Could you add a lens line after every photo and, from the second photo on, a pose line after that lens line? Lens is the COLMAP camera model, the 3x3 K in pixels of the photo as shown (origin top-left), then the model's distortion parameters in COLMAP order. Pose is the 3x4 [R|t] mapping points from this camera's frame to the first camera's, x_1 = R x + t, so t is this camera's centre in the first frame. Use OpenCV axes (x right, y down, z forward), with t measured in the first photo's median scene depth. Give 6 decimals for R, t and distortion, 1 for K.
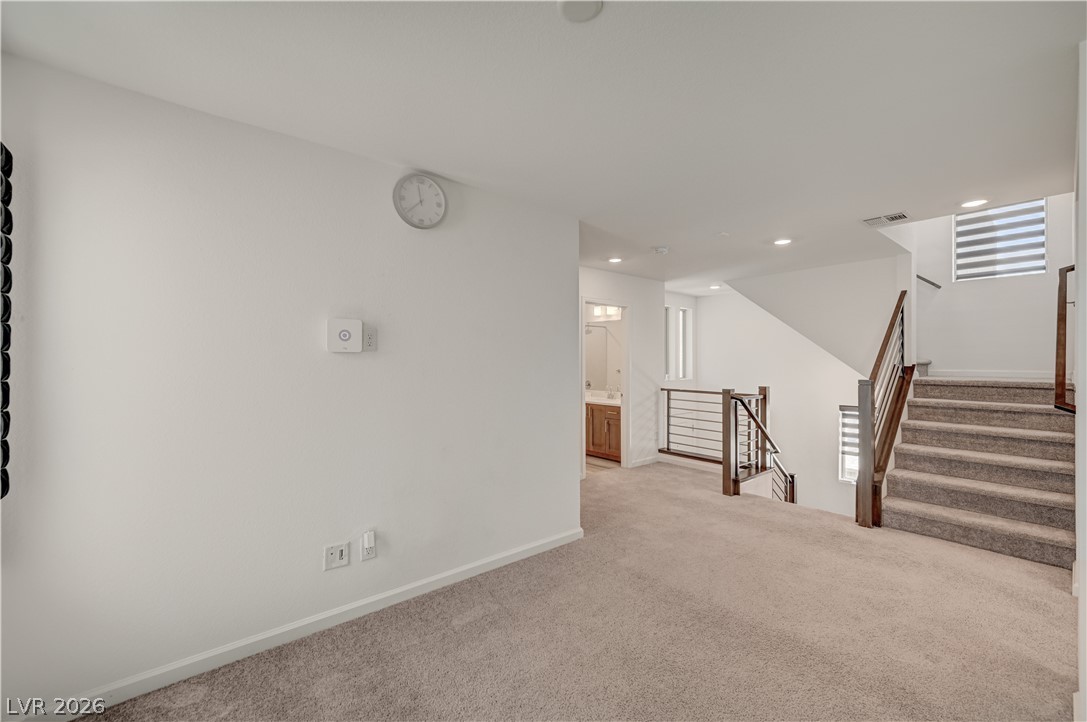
lens RADIAL K [[442.1, 0, 542.1], [0, 442.1, 360.5], [0, 0, 1]] dist [-0.001935, -0.000113]
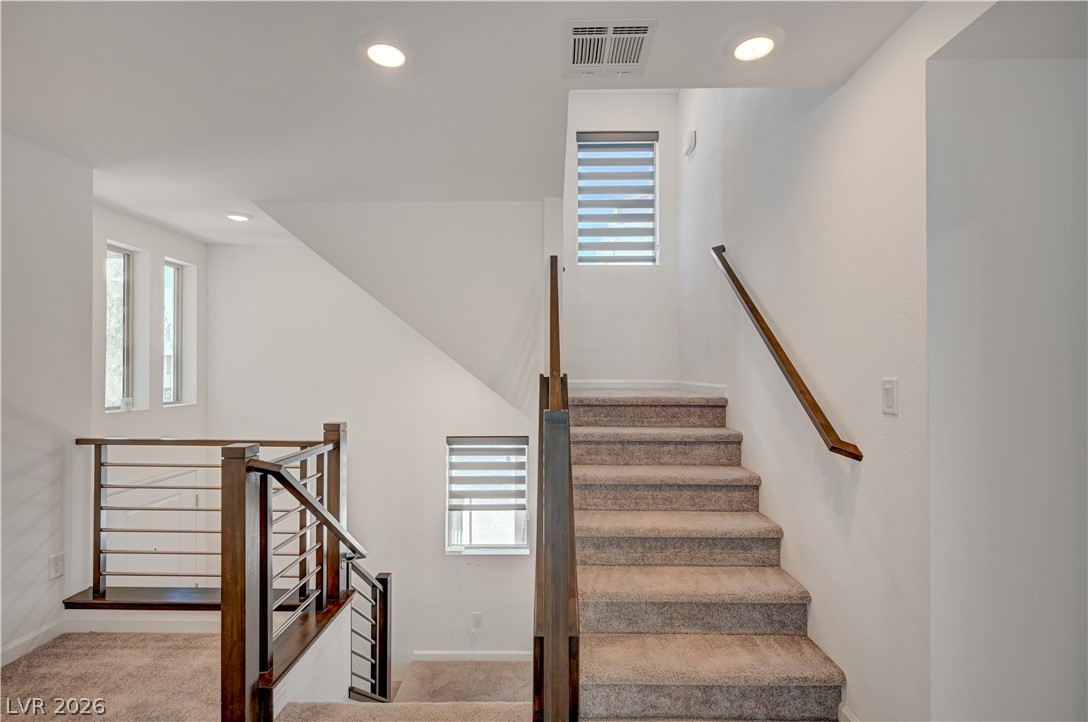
lens RADIAL K [[504.0, 0, 542.7], [0, 504.0, 364.0], [0, 0, 1]] dist [0.000040, 0.002872]
pose [[0.651699, 0.006658, 0.758448, 0.275368], [-0.001273, 0.999970, -0.007684, 0.000304], [-0.758477, 0.004042, 0.651688, 0.555621]]
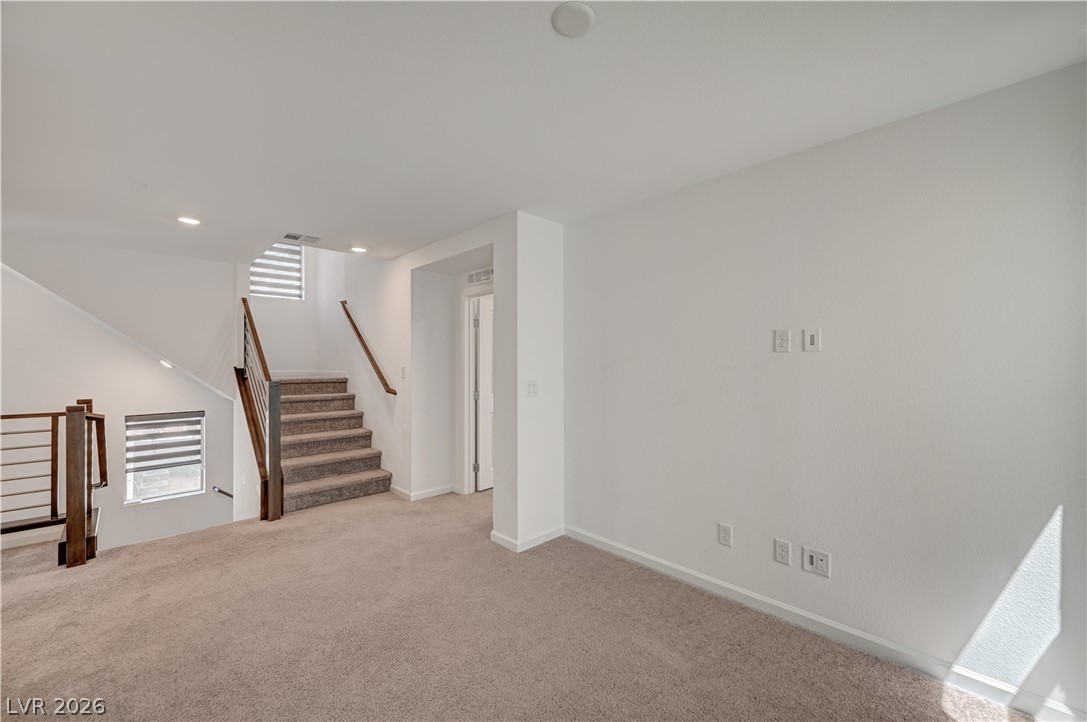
lens RADIAL K [[434.3, 0, 543.7], [0, 434.3, 362.7], [0, 0, 1]] dist [0.000962, -0.000063]
pose [[-0.071068, -0.000697, 0.997471, -0.288222], [0.002020, 0.999998, 0.000842, 0.000131], [-0.997469, 0.002075, -0.071067, 0.352925]]
